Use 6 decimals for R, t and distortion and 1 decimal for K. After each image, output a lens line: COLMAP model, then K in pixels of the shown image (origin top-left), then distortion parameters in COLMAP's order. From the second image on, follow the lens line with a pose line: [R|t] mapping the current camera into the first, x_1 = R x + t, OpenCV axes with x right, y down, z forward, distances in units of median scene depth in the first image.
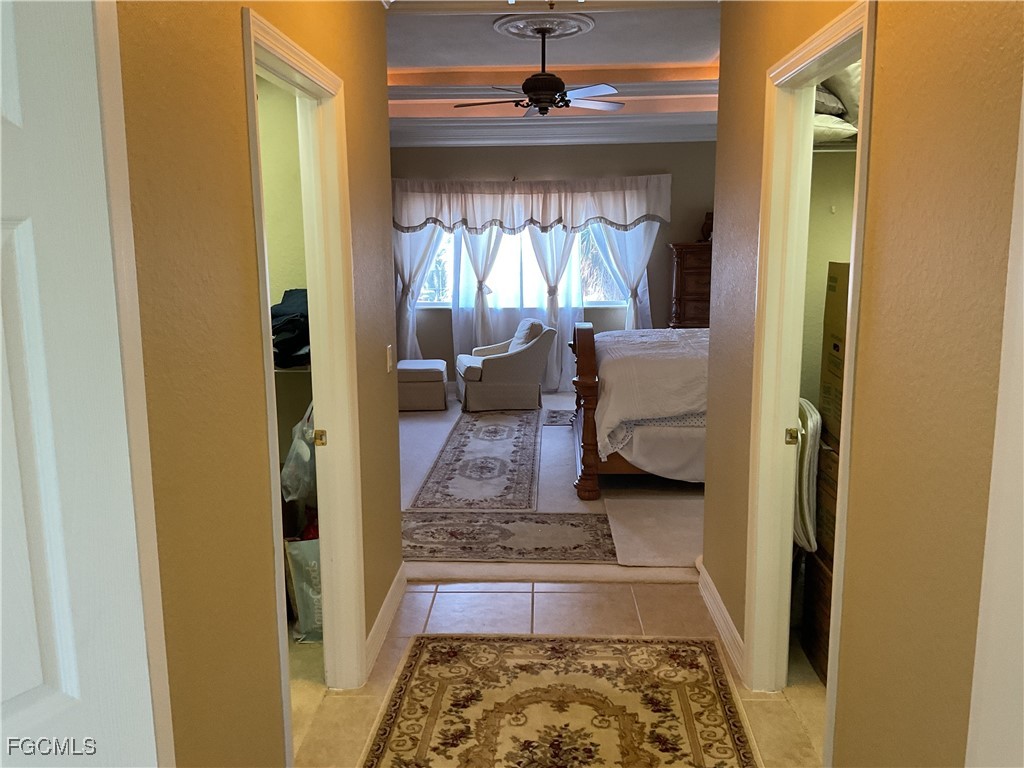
lens RADIAL K [[849.8, 0, 505.6], [0, 849.8, 383.2], [0, 0, 1]] dist [0.135976, -0.338839]
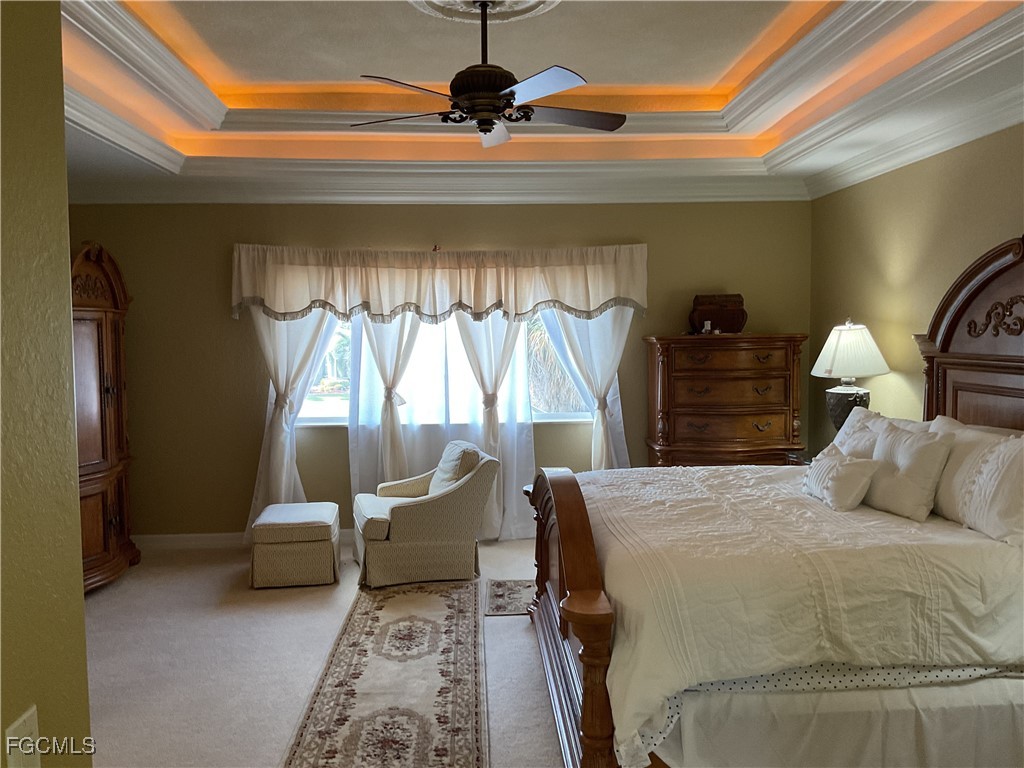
lens RADIAL K [[849.8, 0, 505.6], [0, 849.8, 383.2], [0, 0, 1]] dist [0.135976, -0.338839]
pose [[0.995225, -0.006693, 0.097375, -0.001847], [0.016476, 0.994849, -0.100020, -0.051645], [-0.096204, 0.101147, 0.990209, 0.289824]]
